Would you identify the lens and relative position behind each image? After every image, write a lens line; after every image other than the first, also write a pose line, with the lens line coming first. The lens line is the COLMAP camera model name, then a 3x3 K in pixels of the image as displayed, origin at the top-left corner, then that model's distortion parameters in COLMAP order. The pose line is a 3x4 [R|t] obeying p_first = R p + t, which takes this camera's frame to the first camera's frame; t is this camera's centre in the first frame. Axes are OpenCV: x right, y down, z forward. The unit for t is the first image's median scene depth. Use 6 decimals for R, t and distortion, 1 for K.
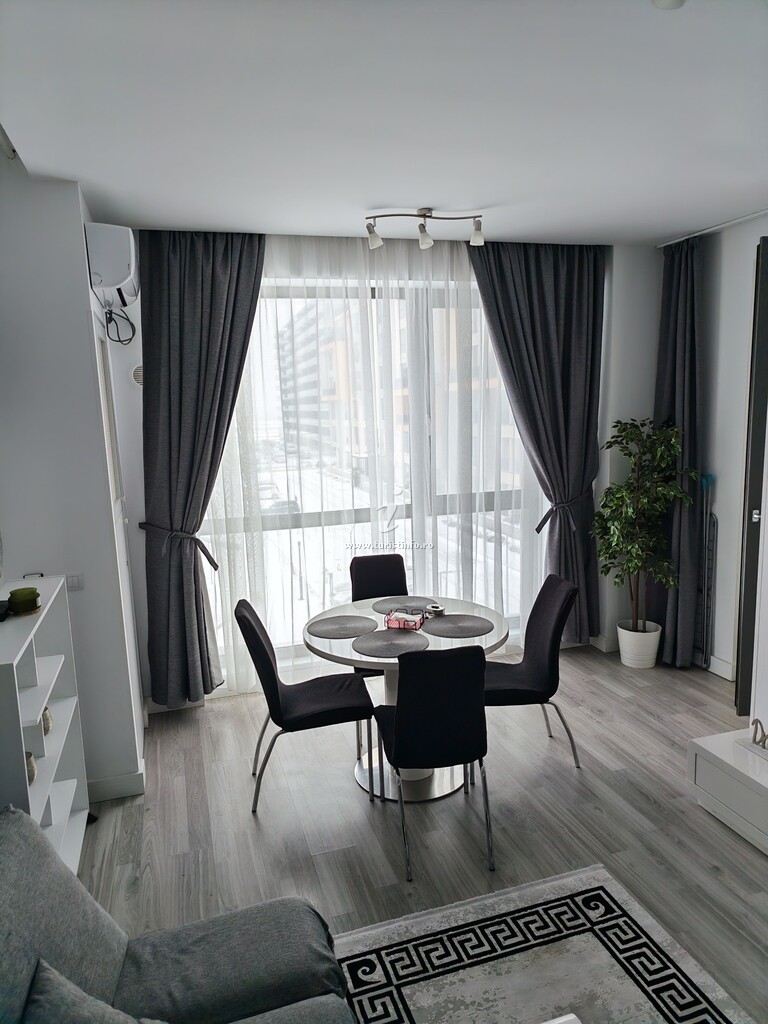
lens RADIAL K [[691.8, 0, 377.7], [0, 691.8, 522.0], [0, 0, 1]] dist [0.051199, -0.046095]
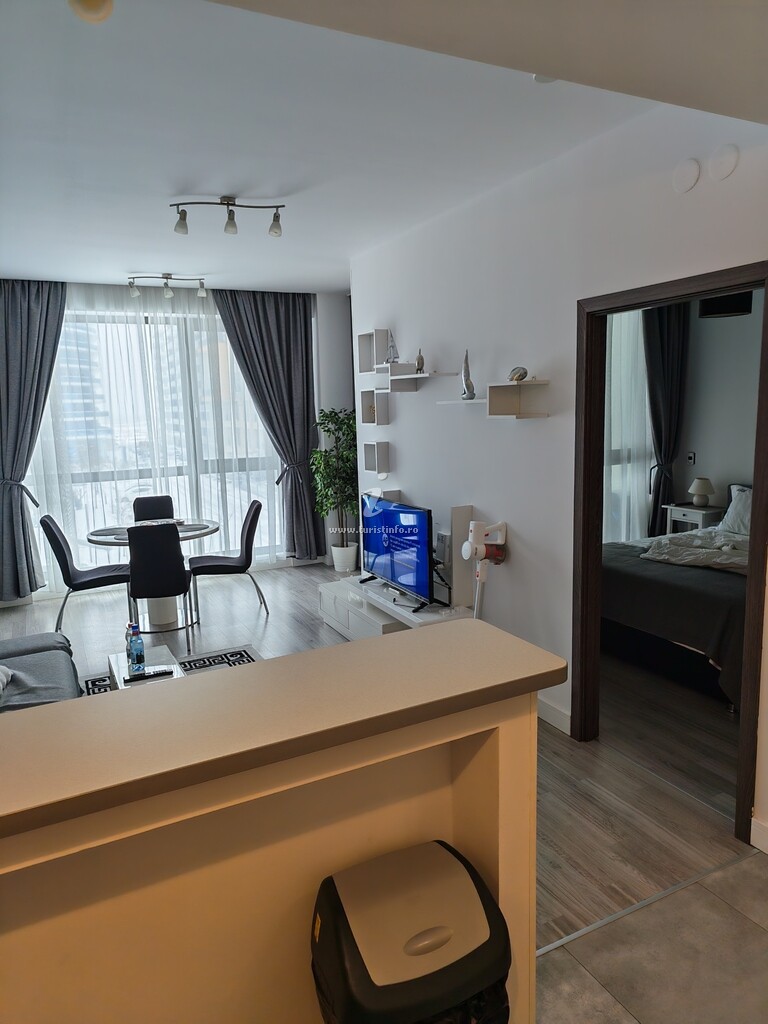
lens RADIAL K [[691.8, 0, 381.4], [0, 691.8, 518.6], [0, 0, 1]] dist [0.051199, -0.046095]
pose [[0.987079, -0.020287, 0.158942, 0.251551], [0.021133, 0.999770, -0.003635, 0.115426], [-0.158832, 0.006947, 0.987281, -0.577398]]
